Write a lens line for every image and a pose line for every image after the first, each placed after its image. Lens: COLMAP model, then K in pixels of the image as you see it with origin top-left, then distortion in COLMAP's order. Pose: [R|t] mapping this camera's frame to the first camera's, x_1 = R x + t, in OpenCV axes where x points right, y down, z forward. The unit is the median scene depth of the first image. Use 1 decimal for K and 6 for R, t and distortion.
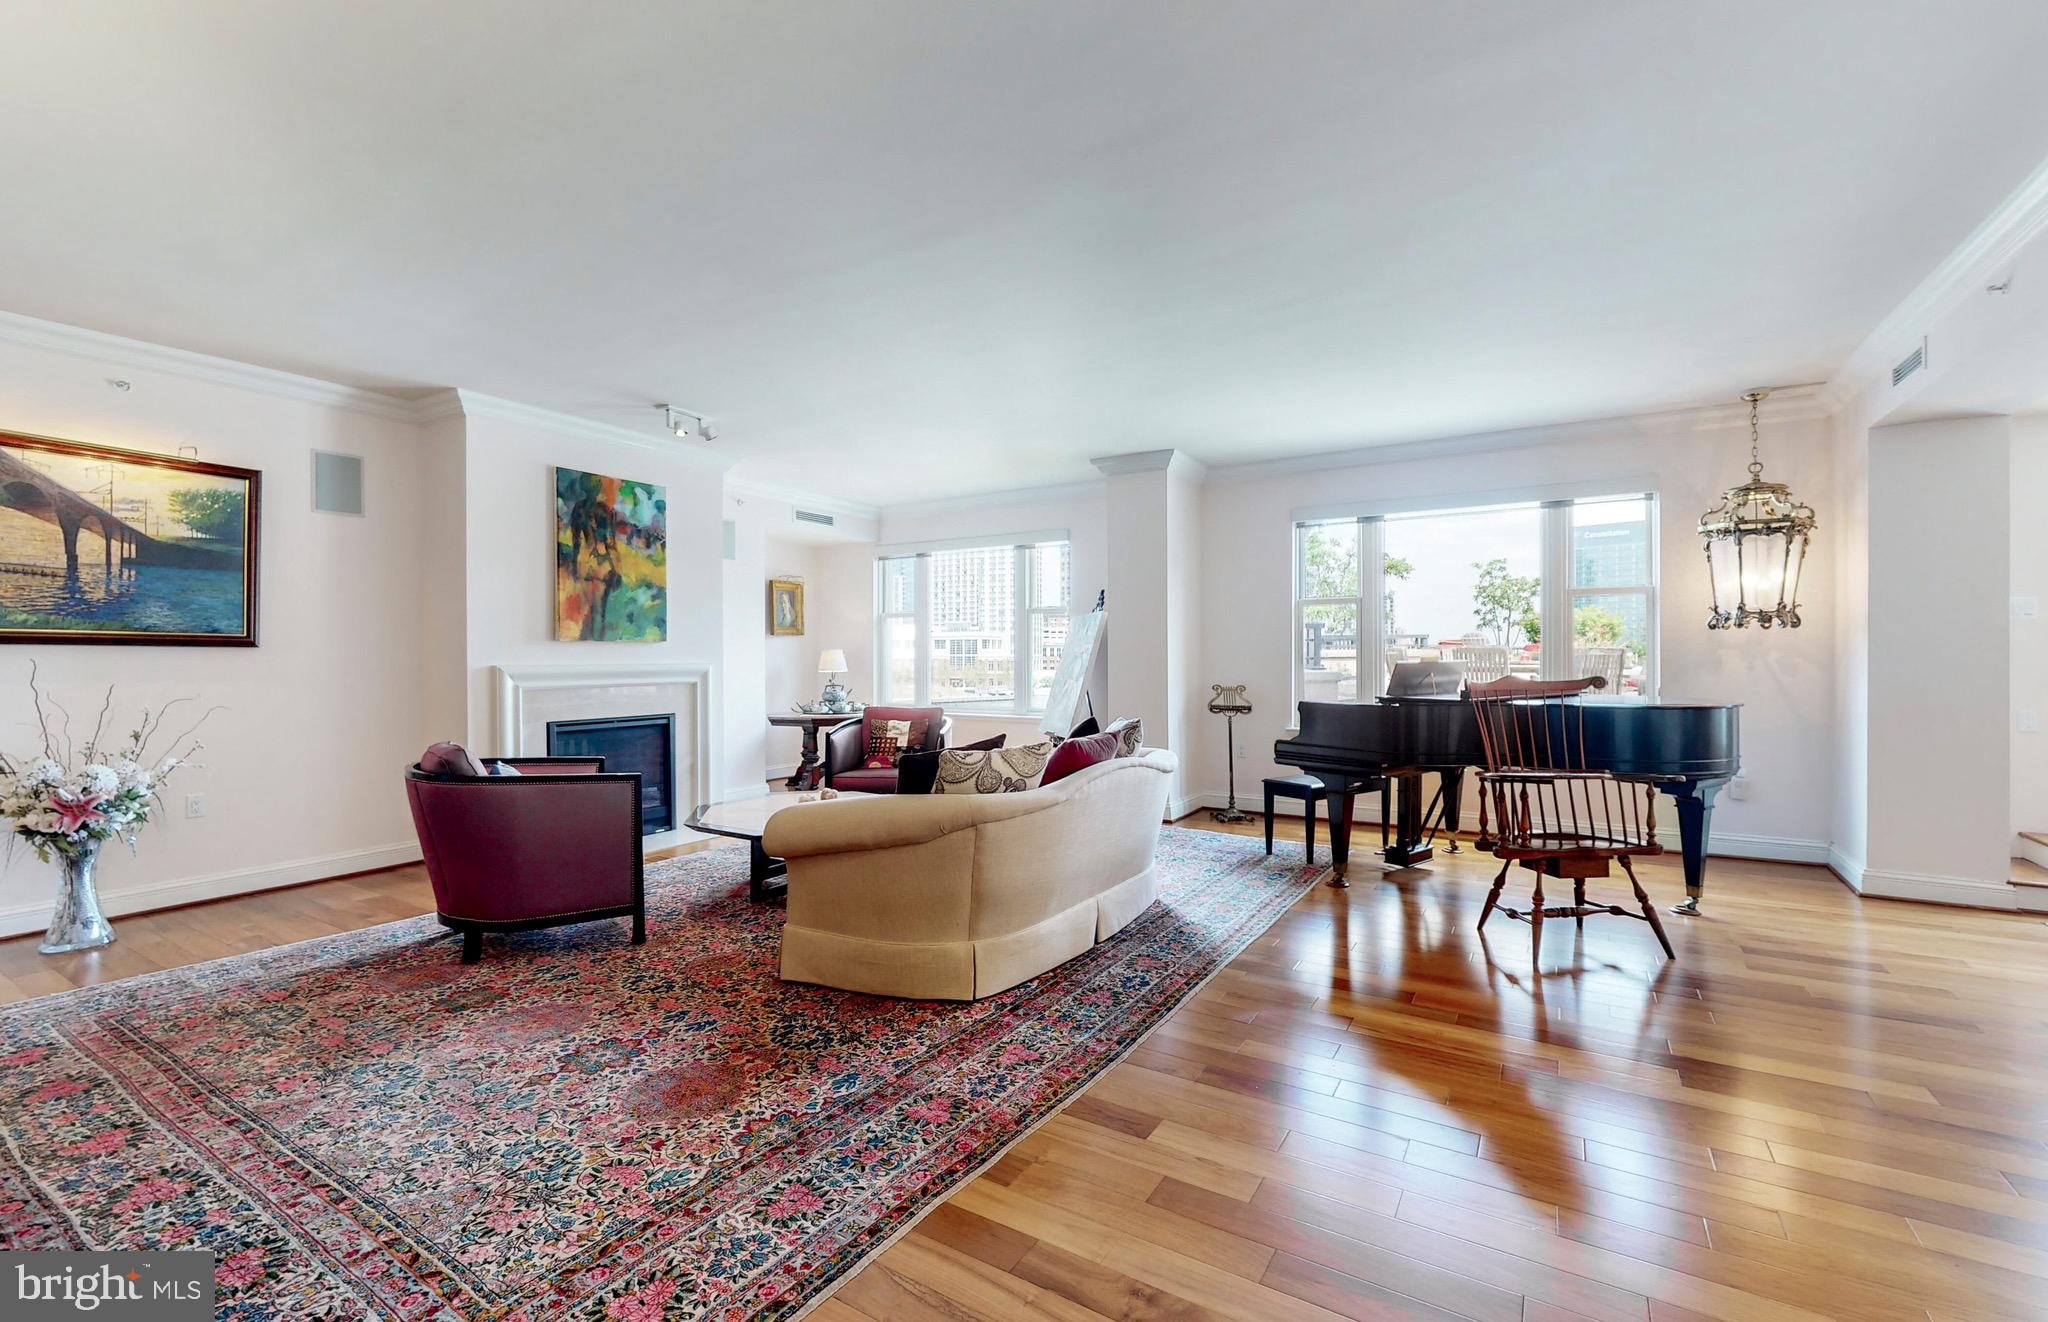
lens RADIAL K [[881.7, 0, 1024.1], [0, 881.7, 662.1], [0, 0, 1]] dist [0.003371, -0.000940]
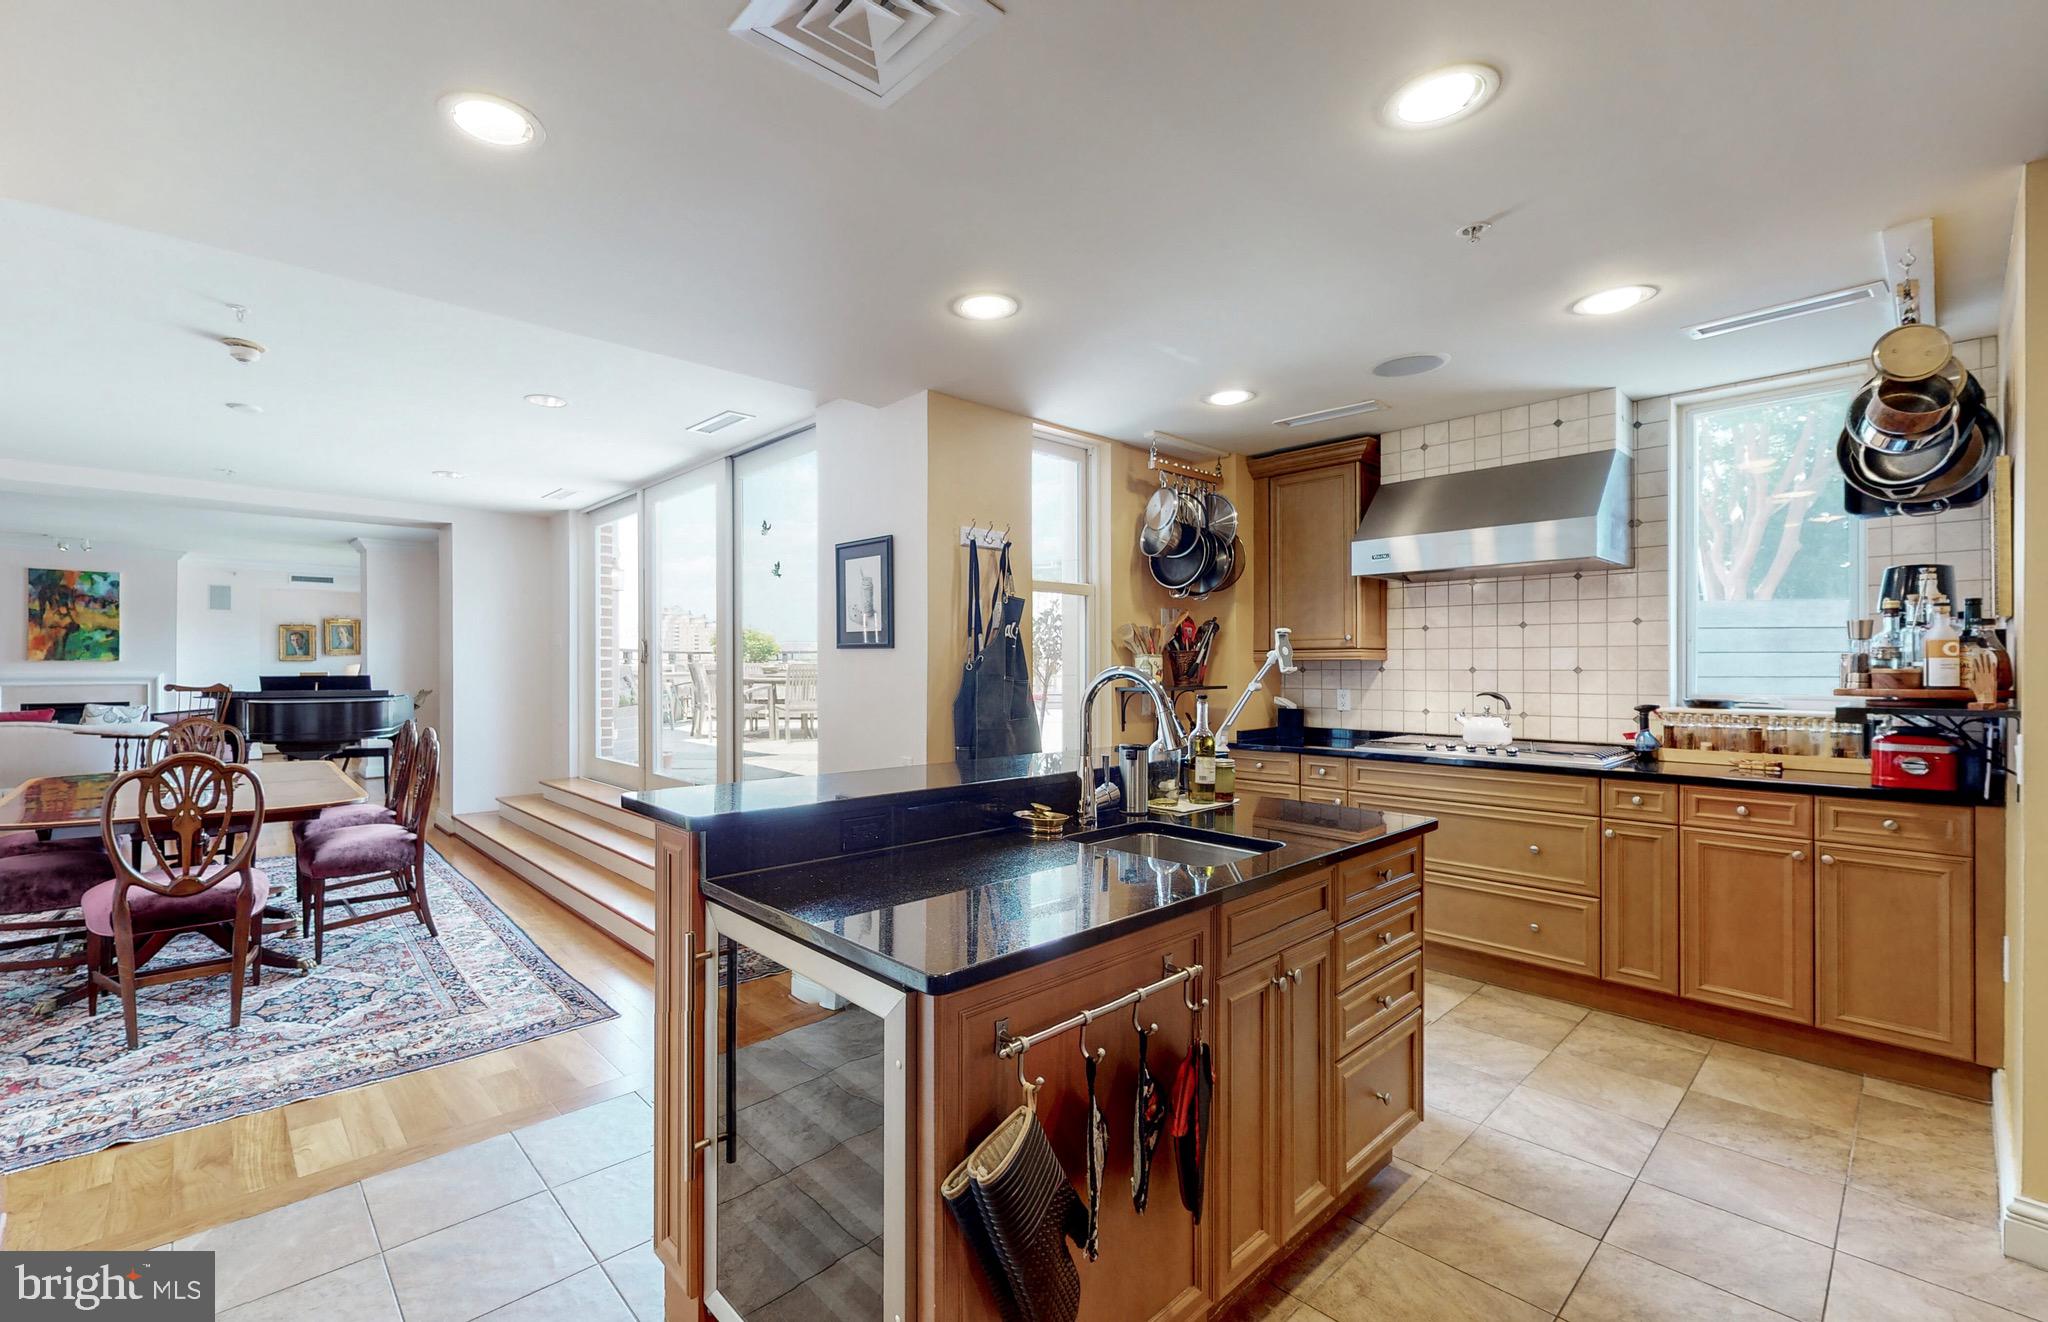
lens RADIAL K [[858.6, 0, 962.1], [0, 858.6, 663.9], [0, 0, 1]] dist [-0.010592, 0.000075]
pose [[0.959190, 0.000590, -0.282762, 2.048028], [-0.002788, 0.999969, -0.007369, -0.010987], [0.282749, 0.007856, 0.959162, -0.181087]]
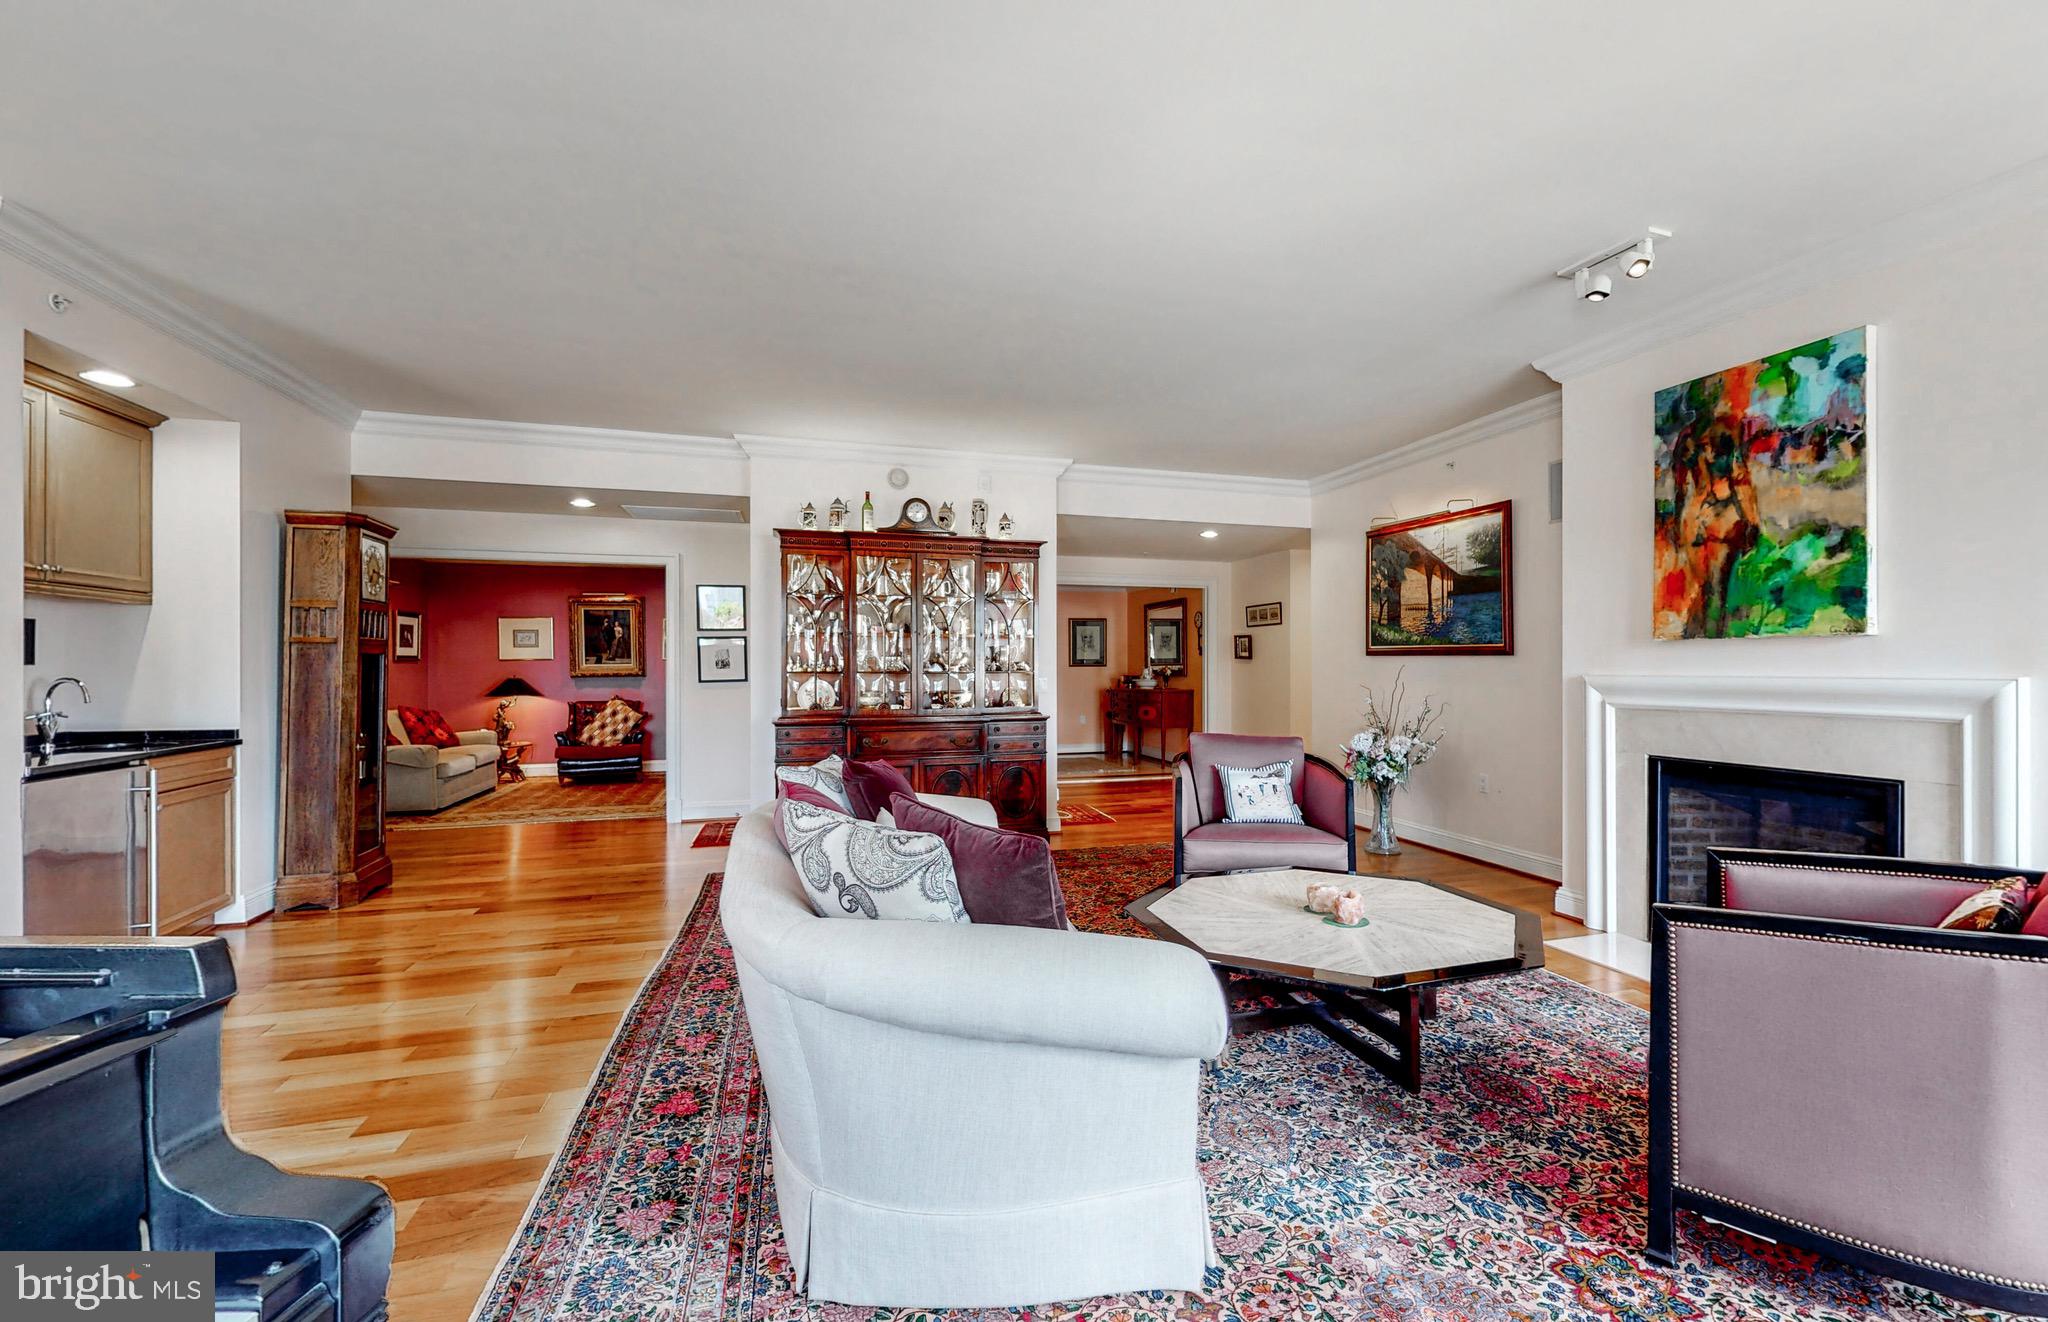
lens RADIAL K [[858.6, 0, 1048.9], [0, 858.6, 662.8], [0, 0, 1]] dist [-0.010592, 0.000075]
pose [[-0.663739, -0.002137, -0.747961, 0.319794], [-0.006186, 0.999977, 0.002633, -0.006268], [0.747939, 0.006374, -0.663737, 1.184090]]
